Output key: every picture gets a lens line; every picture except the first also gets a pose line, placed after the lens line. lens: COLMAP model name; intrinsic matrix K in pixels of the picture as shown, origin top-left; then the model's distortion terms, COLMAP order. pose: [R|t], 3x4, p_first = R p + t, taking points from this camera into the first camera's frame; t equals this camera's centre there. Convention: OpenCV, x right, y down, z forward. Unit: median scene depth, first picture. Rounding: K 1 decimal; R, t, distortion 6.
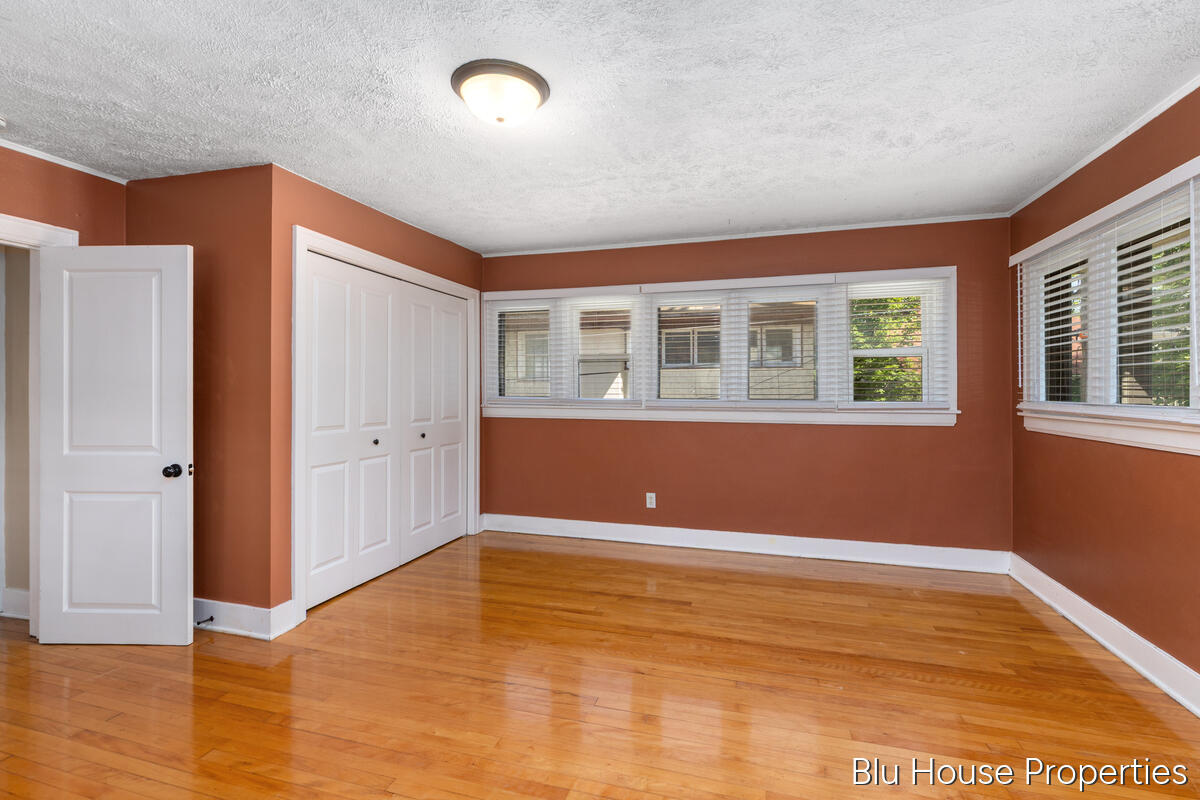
lens RADIAL K [[548.2, 0, 602.5], [0, 548.2, 386.9], [0, 0, 1]] dist [-0.002282, -0.000394]
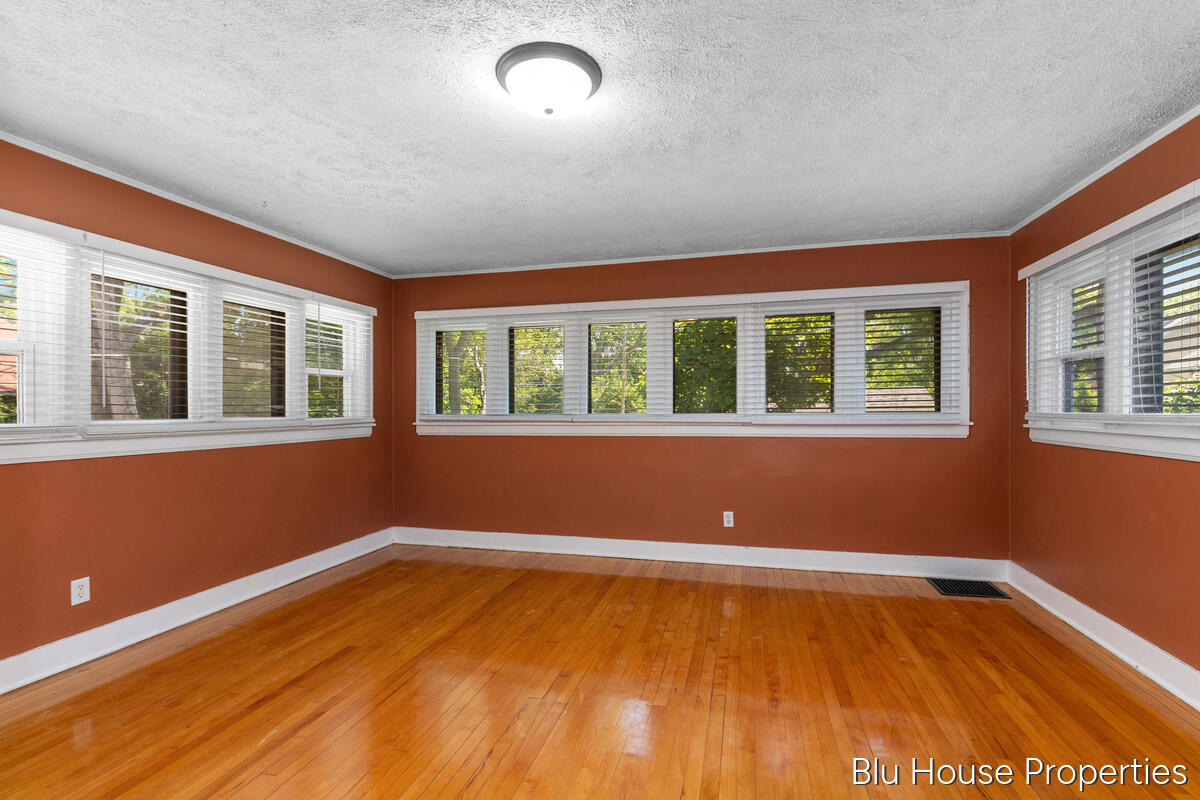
lens RADIAL K [[548.2, 0, 604.0], [0, 548.2, 409.5], [0, 0, 1]] dist [-0.002282, -0.000394]
pose [[-0.042781, -0.005456, 0.999070, -0.710844], [-0.000733, 0.999985, 0.005429, 0.005010], [-0.999084, -0.000500, -0.042784, 0.603510]]
